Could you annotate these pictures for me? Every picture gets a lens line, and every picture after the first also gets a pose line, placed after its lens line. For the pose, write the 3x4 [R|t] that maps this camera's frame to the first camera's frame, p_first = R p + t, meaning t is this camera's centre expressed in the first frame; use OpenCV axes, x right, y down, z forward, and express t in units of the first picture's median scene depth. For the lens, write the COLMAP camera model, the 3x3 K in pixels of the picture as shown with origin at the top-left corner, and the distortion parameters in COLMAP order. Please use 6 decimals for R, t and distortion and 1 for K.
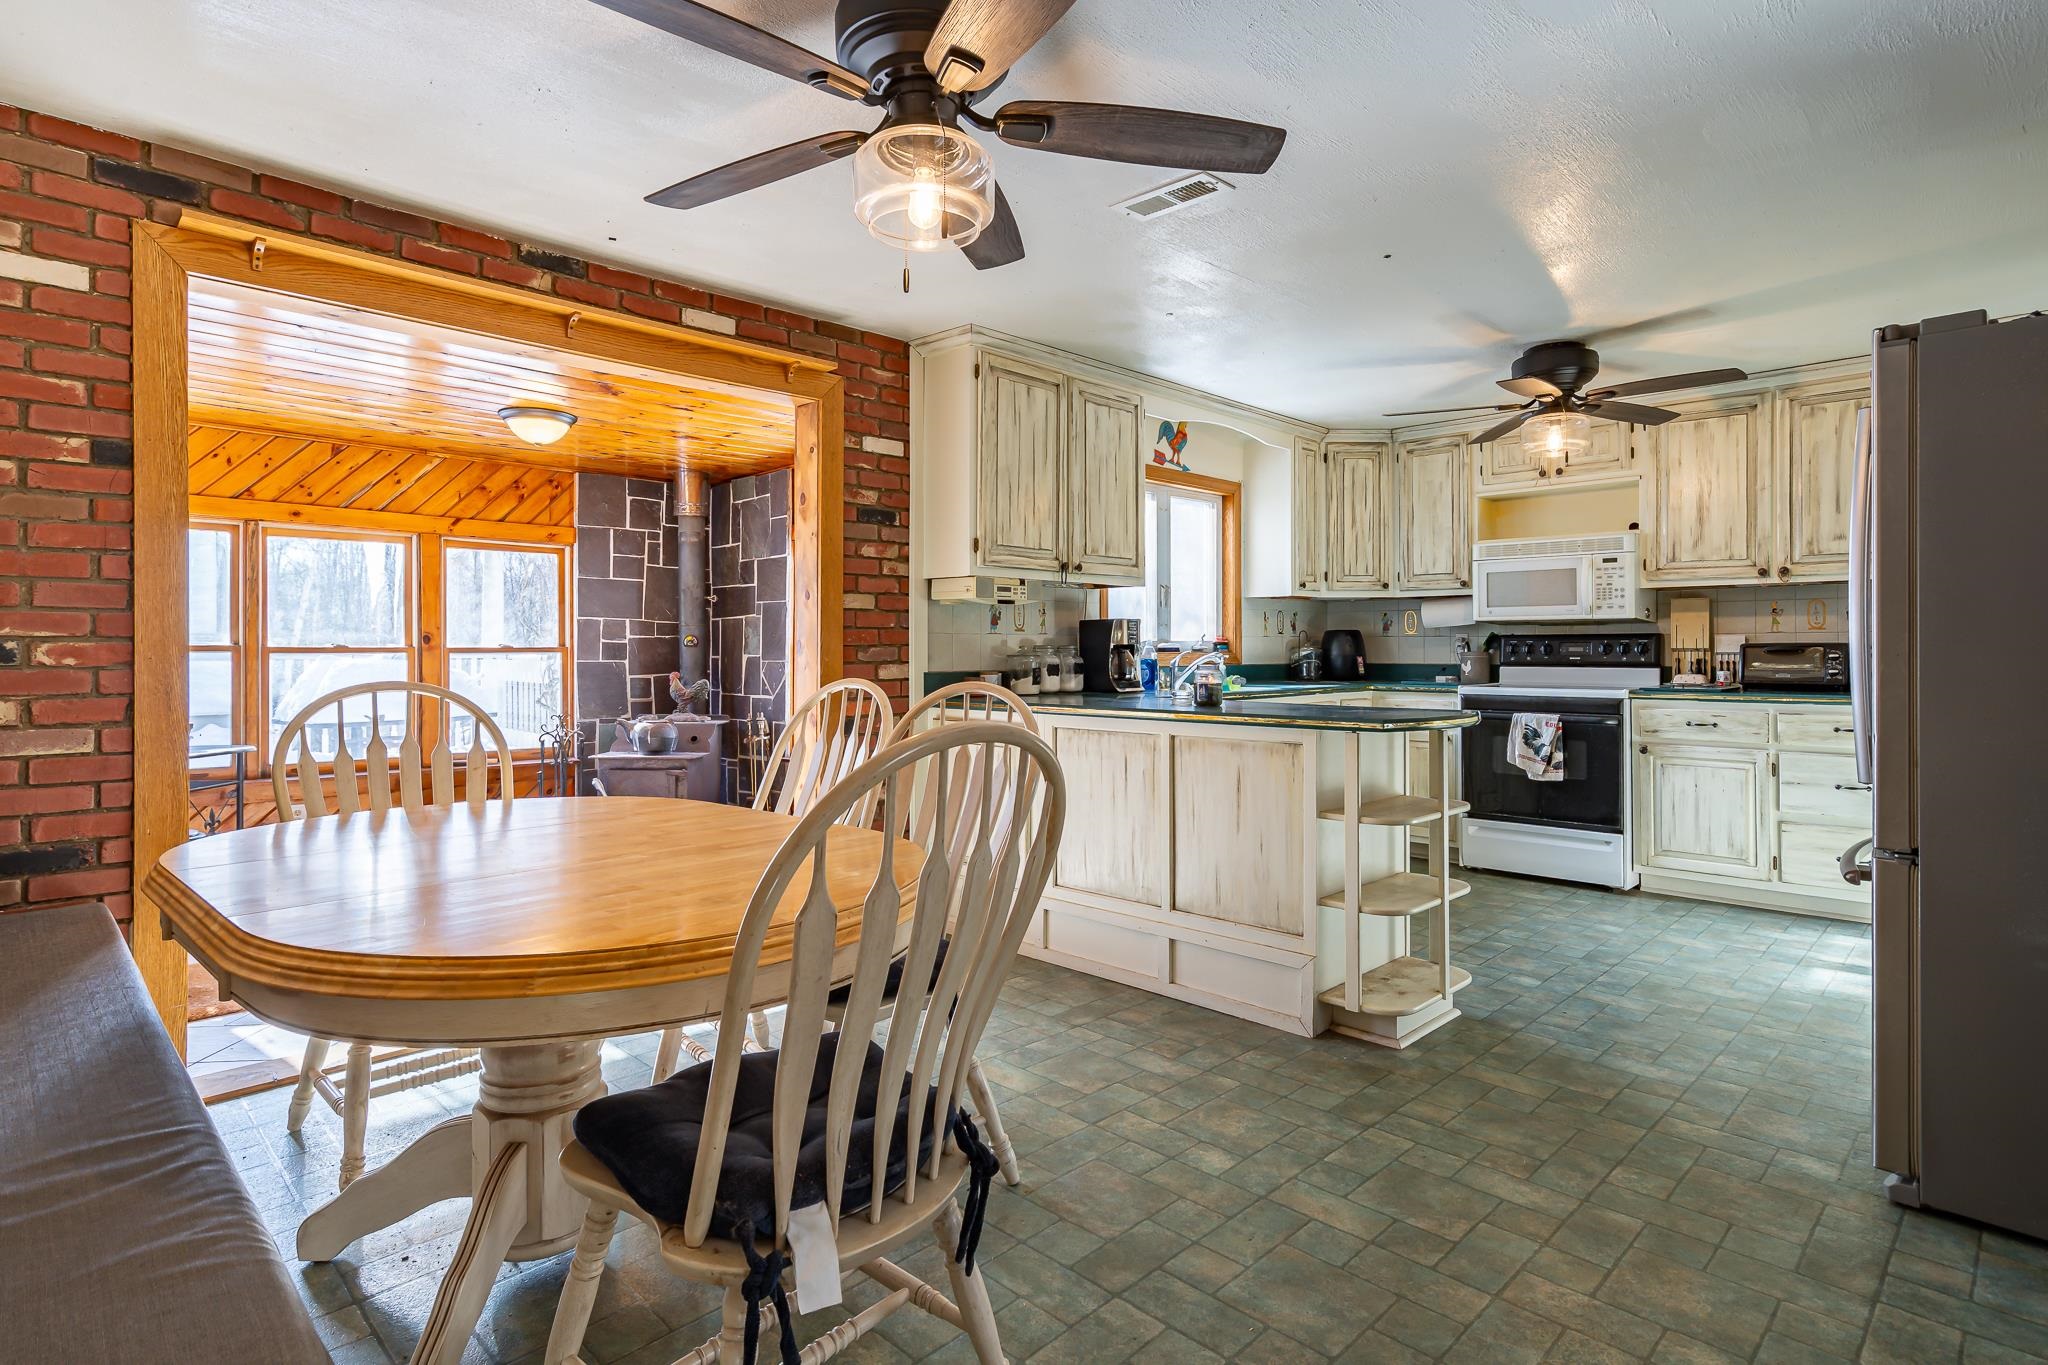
lens RADIAL K [[1033.4, 0, 992.7], [0, 1033.4, 645.2], [0, 0, 1]] dist [0.001099, 0.000837]
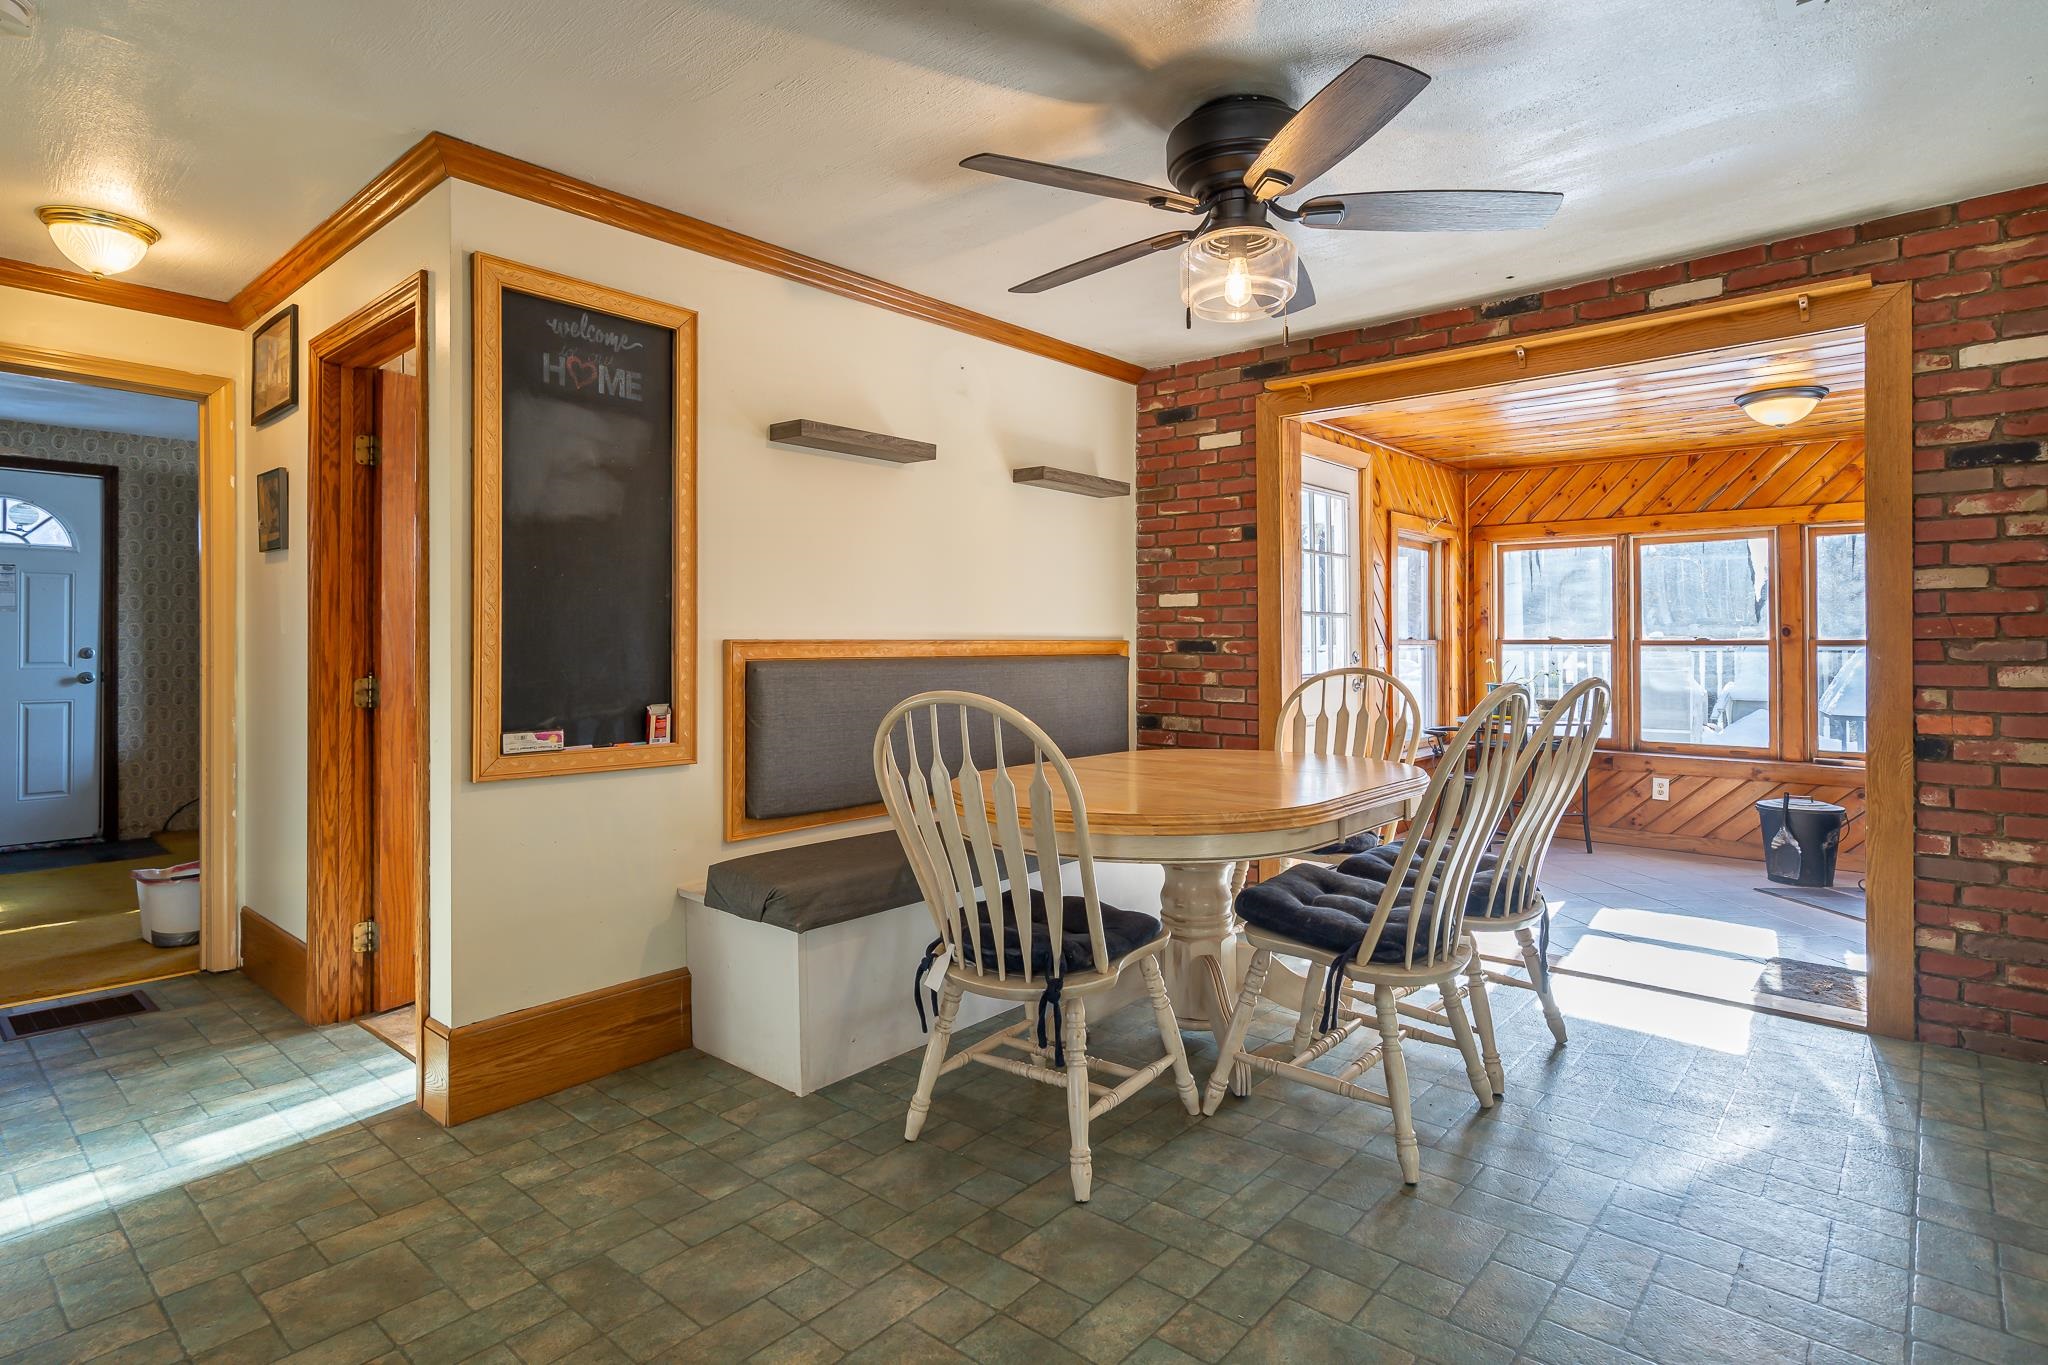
lens RADIAL K [[1048.3, 0, 1075.1], [0, 1048.3, 641.3], [0, 0, 1]] dist [-0.002814, 0.000520]
pose [[0.110435, -0.000142, -0.993883, 0.415206], [0.007155, 0.999974, 0.000652, -0.002340], [0.993858, -0.007184, 0.110433, 0.238392]]
